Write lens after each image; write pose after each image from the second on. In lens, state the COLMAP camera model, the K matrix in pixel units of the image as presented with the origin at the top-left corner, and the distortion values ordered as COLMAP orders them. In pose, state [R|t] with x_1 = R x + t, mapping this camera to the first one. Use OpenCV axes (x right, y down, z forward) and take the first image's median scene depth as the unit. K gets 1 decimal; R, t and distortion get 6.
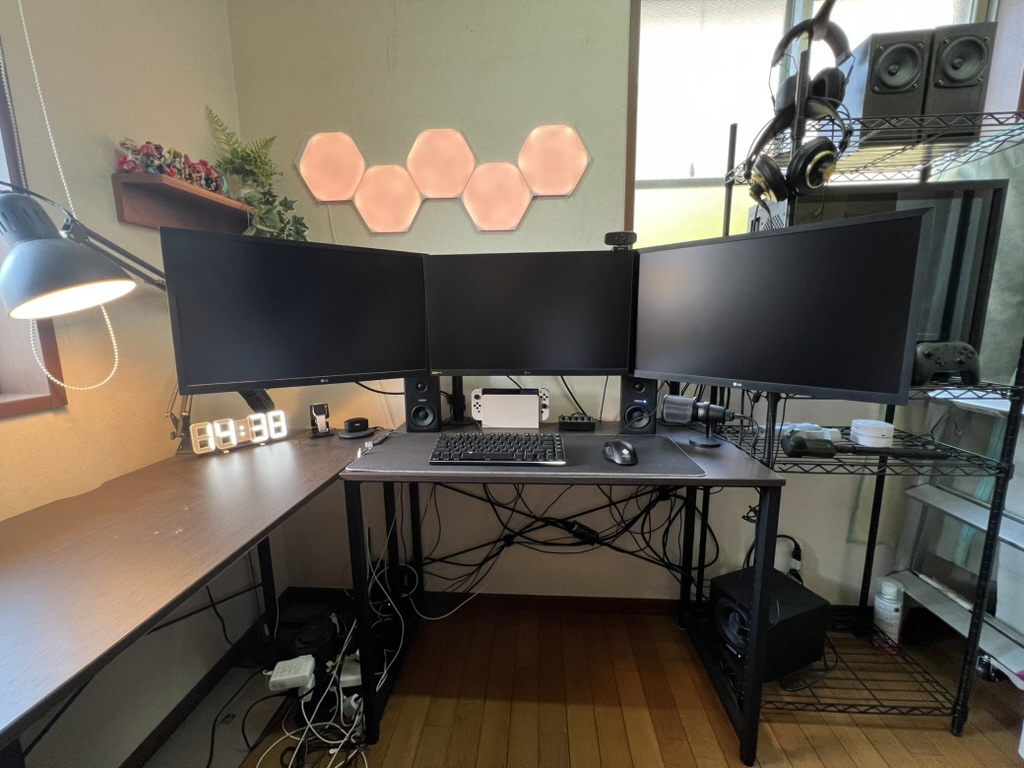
lens RADIAL K [[409.8, 0, 512.3], [0, 409.8, 384.0], [0, 0, 1]] dist [-0.002479, -0.000428]
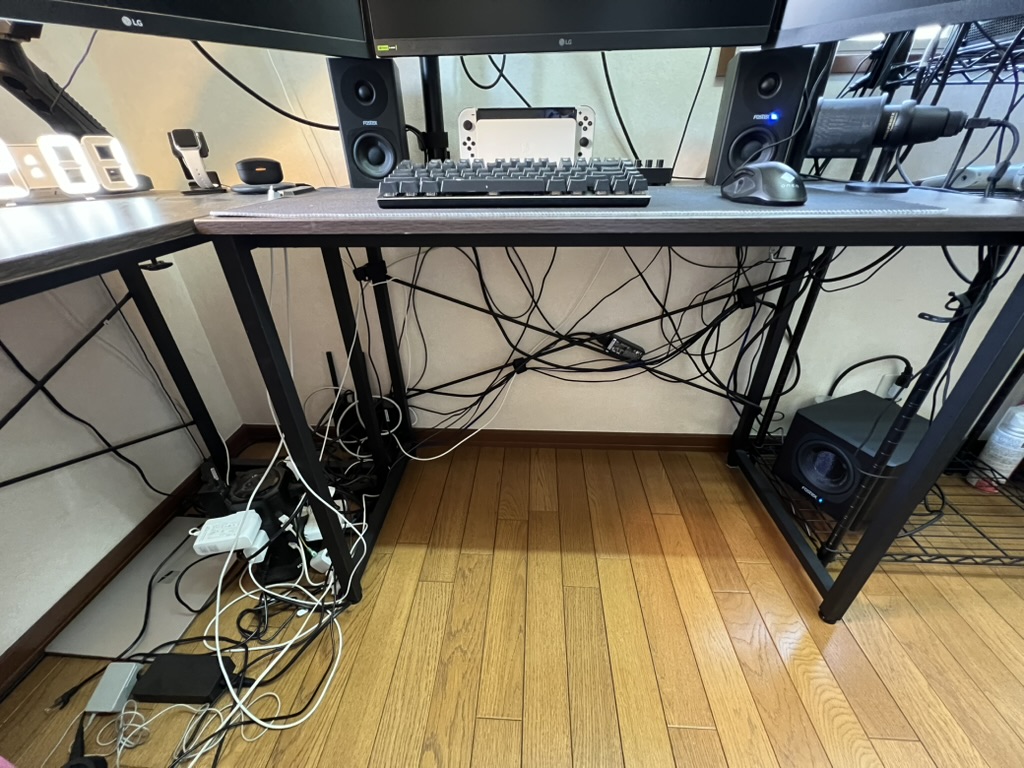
lens RADIAL K [[409.8, 0, 510.8], [0, 409.8, 382.2], [0, 0, 1]] dist [-0.002479, -0.000428]
pose [[0.999940, -0.008362, 0.007104, -0.036214], [0.005268, 0.933845, 0.357638, 0.177005], [-0.009624, -0.357580, 0.933833, 0.364106]]
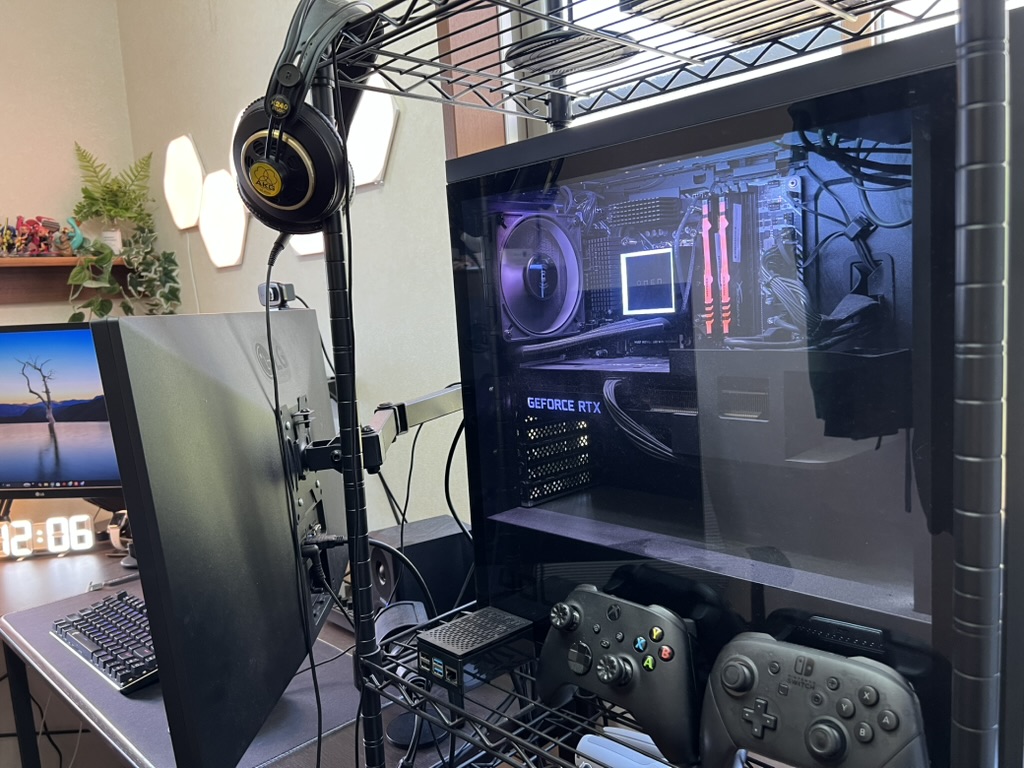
lens RADIAL K [[769.4, 0, 516.6], [0, 769.4, 381.0], [0, 0, 1]] dist [0.058538, -0.073010]
pose [[0.751958, 0.034114, -0.658328, 1.016777], [-0.051141, 0.998669, -0.006663, -0.221976], [0.657224, 0.038678, 0.752702, 0.404328]]
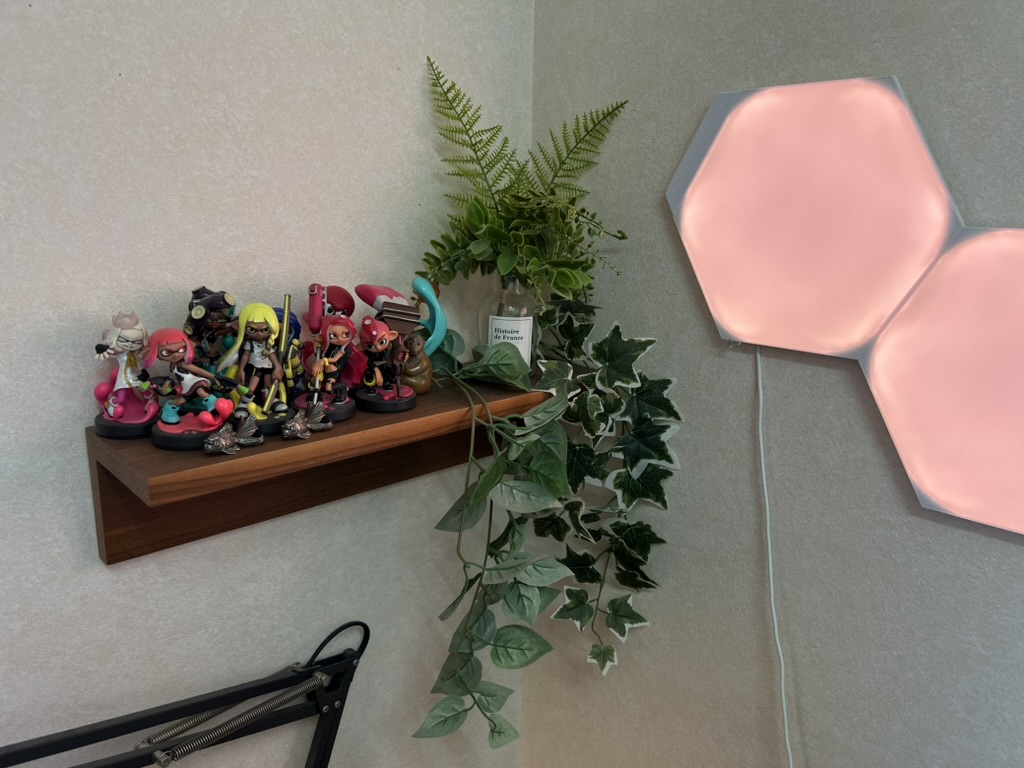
lens RADIAL K [[769.4, 0, 513.9], [0, 769.4, 379.7], [0, 0, 1]] dist [0.058538, -0.073010]
pose [[0.739448, 0.175583, -0.649913, -0.273727], [-0.129533, 0.984458, 0.118587, -0.518693], [0.660634, -0.003504, 0.750700, 0.597234]]
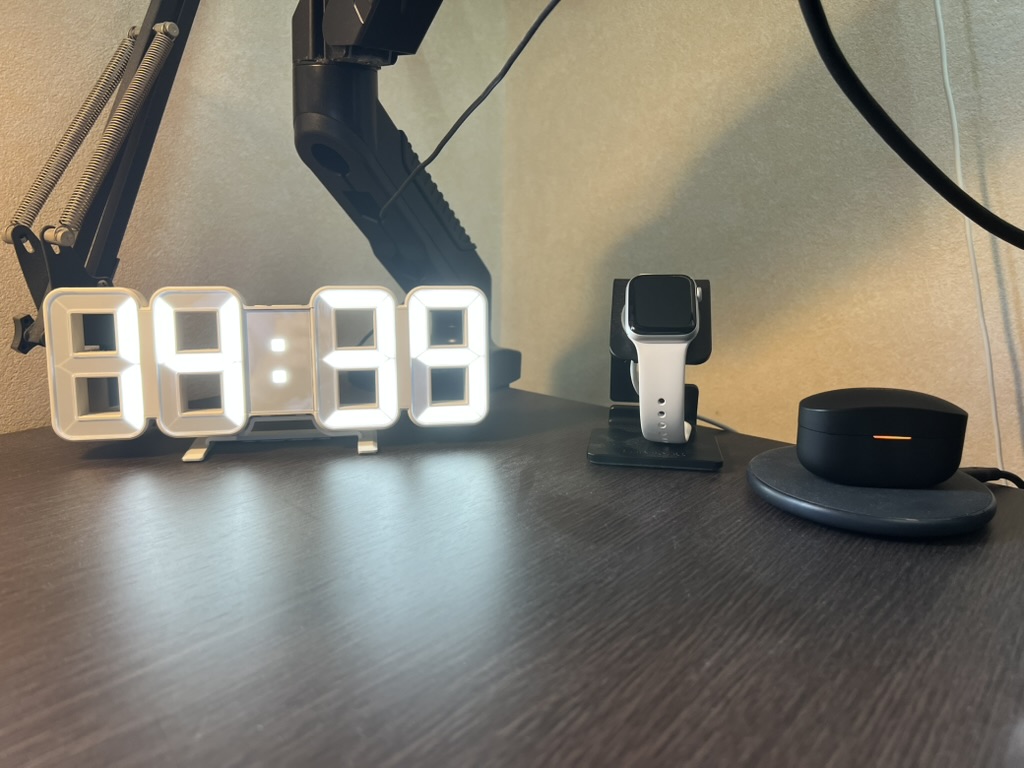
lens RADIAL K [[769.4, 0, 511.5], [0, 769.4, 380.0], [0, 0, 1]] dist [0.058538, -0.073010]
pose [[0.790447, 0.149109, -0.594104, -0.331182], [-0.115990, 0.988807, 0.093849, 0.070995], [0.601448, -0.005273, 0.798895, 0.719753]]
